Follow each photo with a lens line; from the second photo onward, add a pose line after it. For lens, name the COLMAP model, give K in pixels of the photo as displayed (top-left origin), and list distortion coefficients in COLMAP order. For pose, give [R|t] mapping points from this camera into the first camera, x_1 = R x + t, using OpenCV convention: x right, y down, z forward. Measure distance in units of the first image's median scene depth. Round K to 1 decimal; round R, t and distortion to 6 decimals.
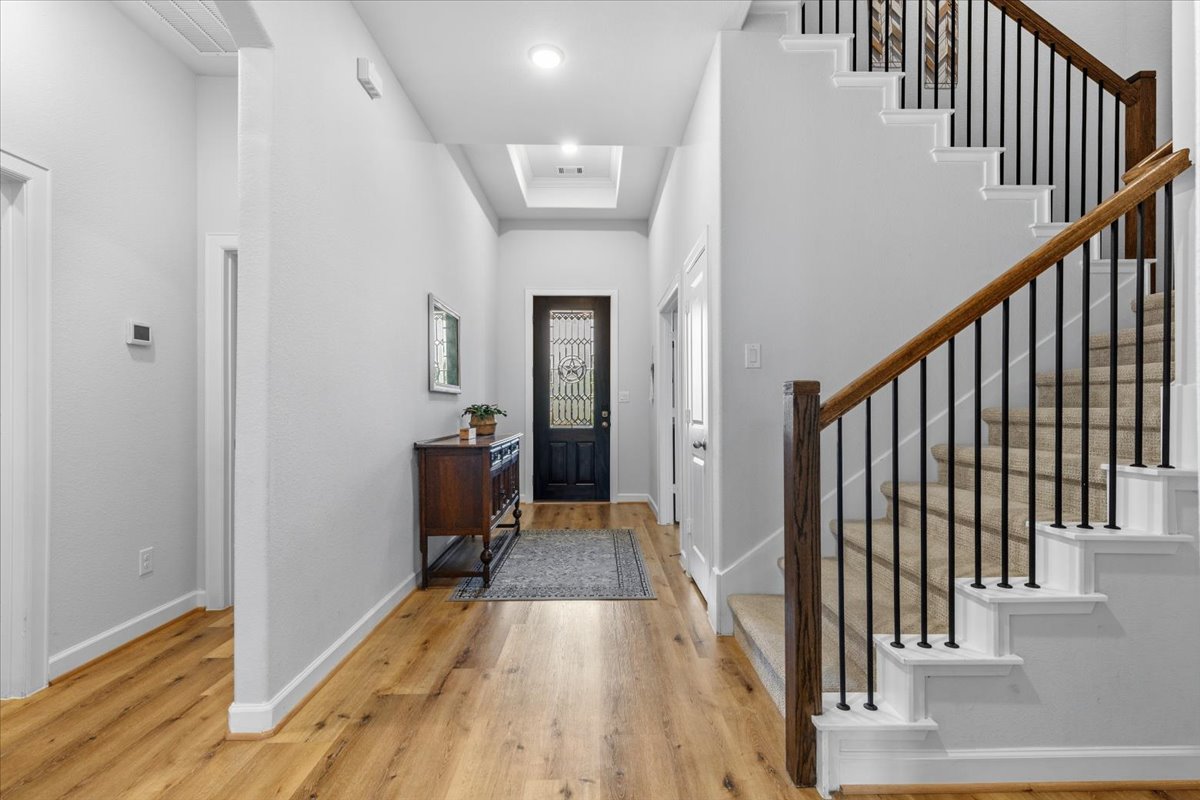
lens RADIAL K [[555.4, 0, 602.9], [0, 555.4, 403.8], [0, 0, 1]] dist [-0.002848, -0.000058]
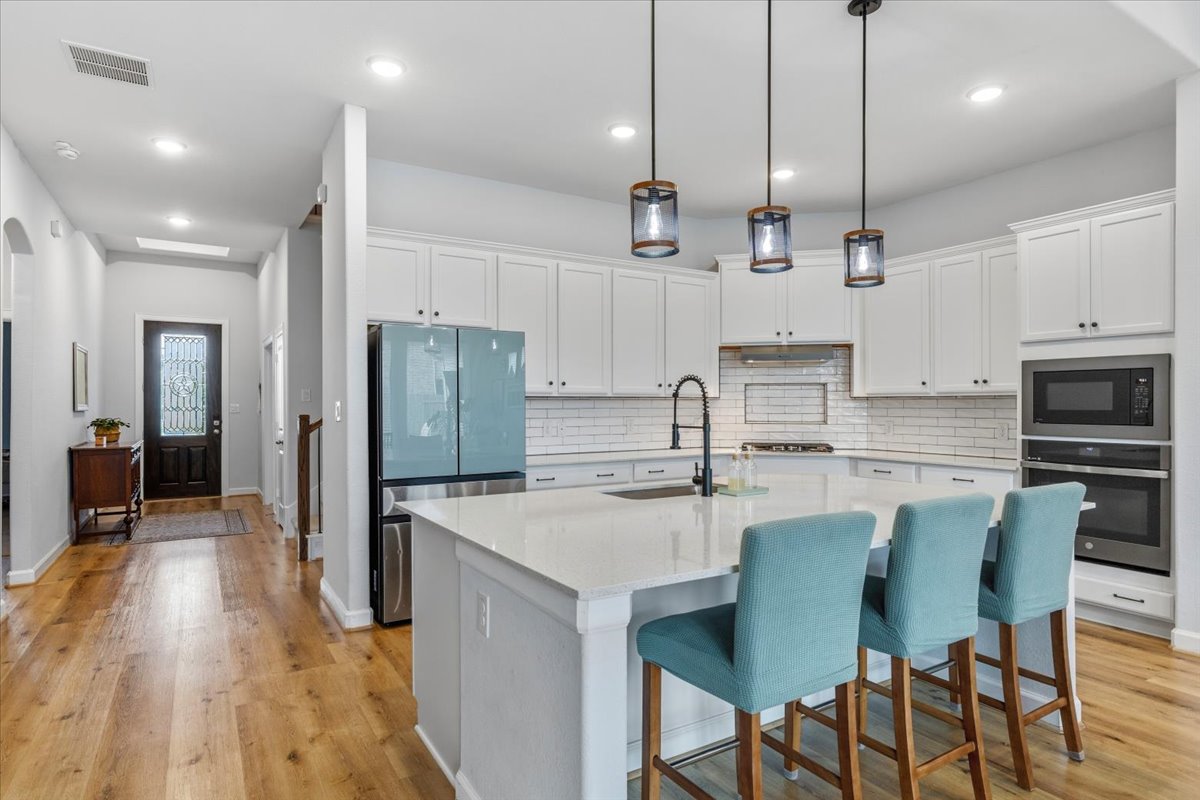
lens RADIAL K [[660.1, 0, 600.0], [0, 660.1, 400.0], [0, 0, 1]] dist [0.005392, 0.001300]
pose [[0.860811, 0.000623, 0.508924, -0.012457], [0.000969, 0.999995, -0.002862, -0.030970], [-0.508923, 0.002957, 0.860807, -0.776479]]
